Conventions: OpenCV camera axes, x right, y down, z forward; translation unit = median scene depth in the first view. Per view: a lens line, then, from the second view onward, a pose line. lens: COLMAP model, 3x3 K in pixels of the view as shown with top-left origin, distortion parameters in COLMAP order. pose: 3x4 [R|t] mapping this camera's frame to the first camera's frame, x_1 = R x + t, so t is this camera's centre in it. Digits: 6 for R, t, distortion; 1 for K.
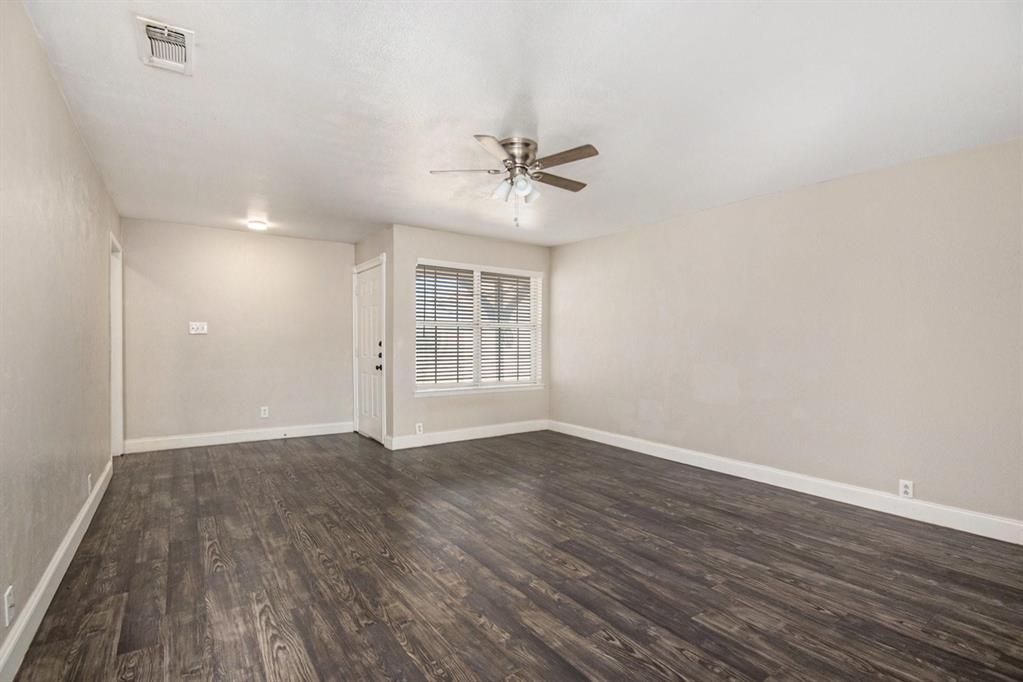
lens RADIAL K [[471.0, 0, 519.5], [0, 471.0, 341.5], [0, 0, 1]] dist [-0.009563, -0.012969]
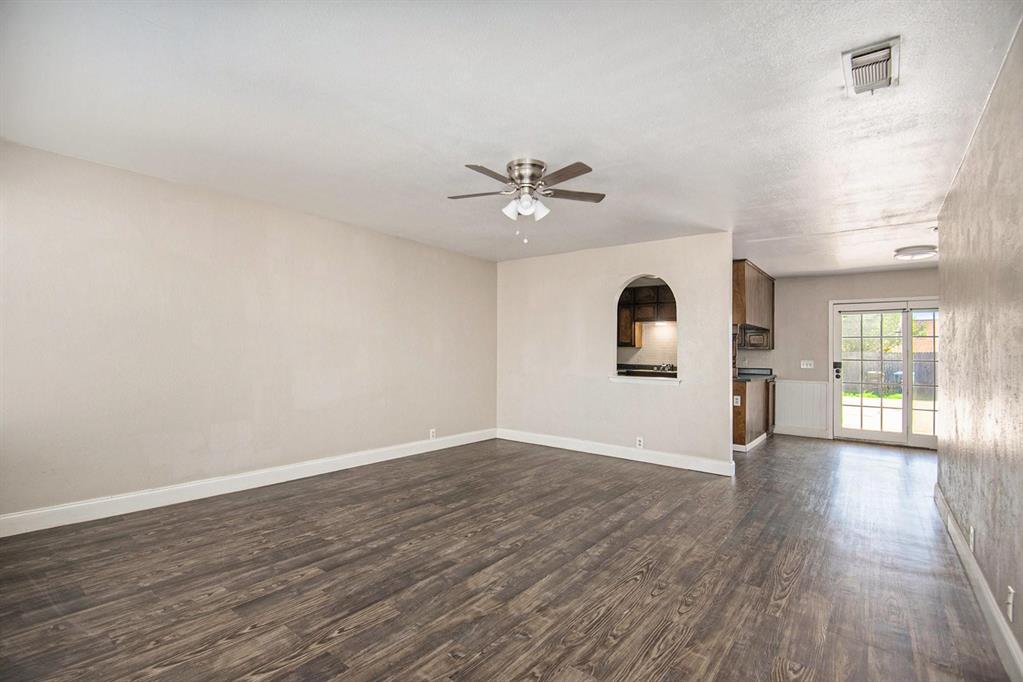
lens RADIAL K [[471.0, 0, 492.4], [0, 471.0, 340.7], [0, 0, 1]] dist [-0.009563, -0.012969]
pose [[-0.244579, 0.004639, 0.969618, -0.936444], [-0.018880, 0.999776, -0.009546, -0.017187], [-0.969446, -0.020641, -0.244436, 1.247526]]
